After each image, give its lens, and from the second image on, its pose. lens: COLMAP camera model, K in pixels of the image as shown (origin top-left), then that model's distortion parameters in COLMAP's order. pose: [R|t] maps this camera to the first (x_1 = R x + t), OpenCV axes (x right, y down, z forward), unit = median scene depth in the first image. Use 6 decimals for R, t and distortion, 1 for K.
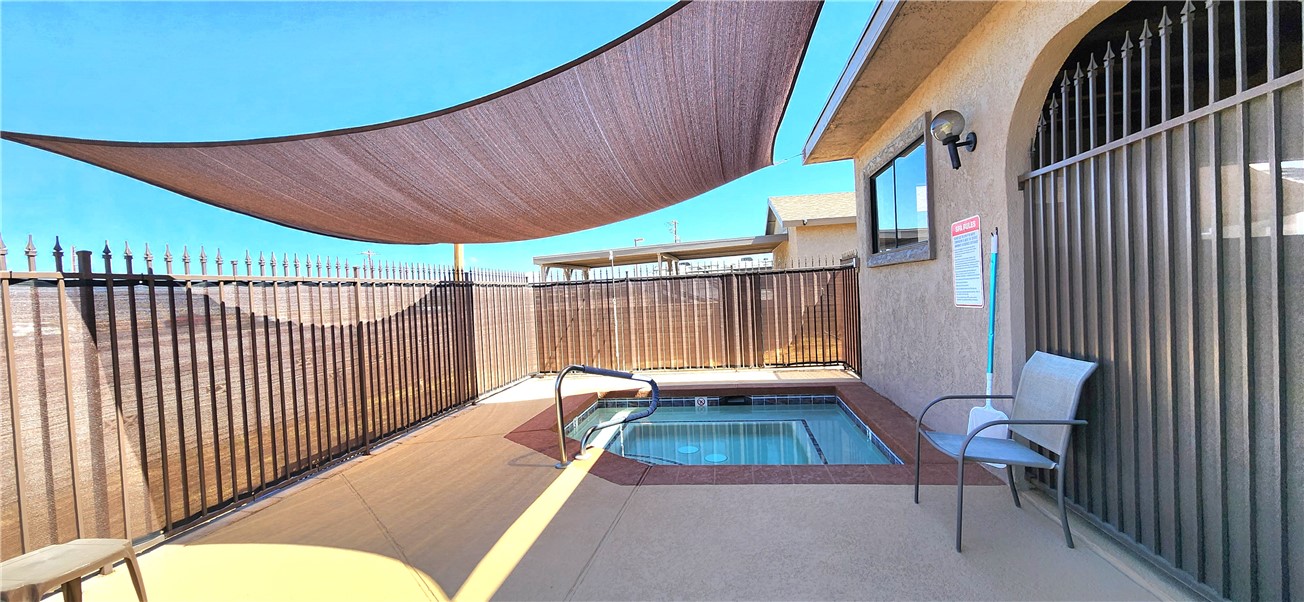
lens RADIAL K [[534.2, 0, 655.4], [0, 534.2, 304.6], [0, 0, 1]] dist [-0.001897, 0.000006]
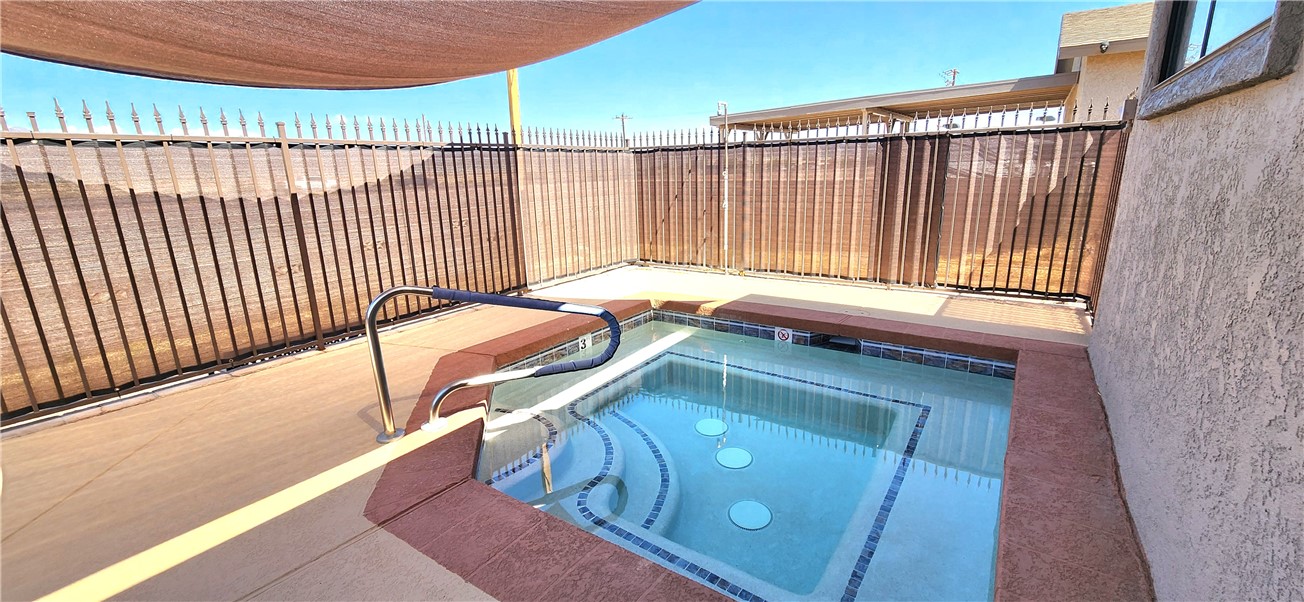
lens RADIAL K [[534.2, 0, 655.4], [0, 534.2, 304.6], [0, 0, 1]] dist [-0.001897, 0.000006]
pose [[0.895683, 0.135413, -0.423575, 0.181569], [-0.029415, 0.968465, 0.247409, -0.012882], [0.443720, -0.209140, 0.871420, 0.293479]]
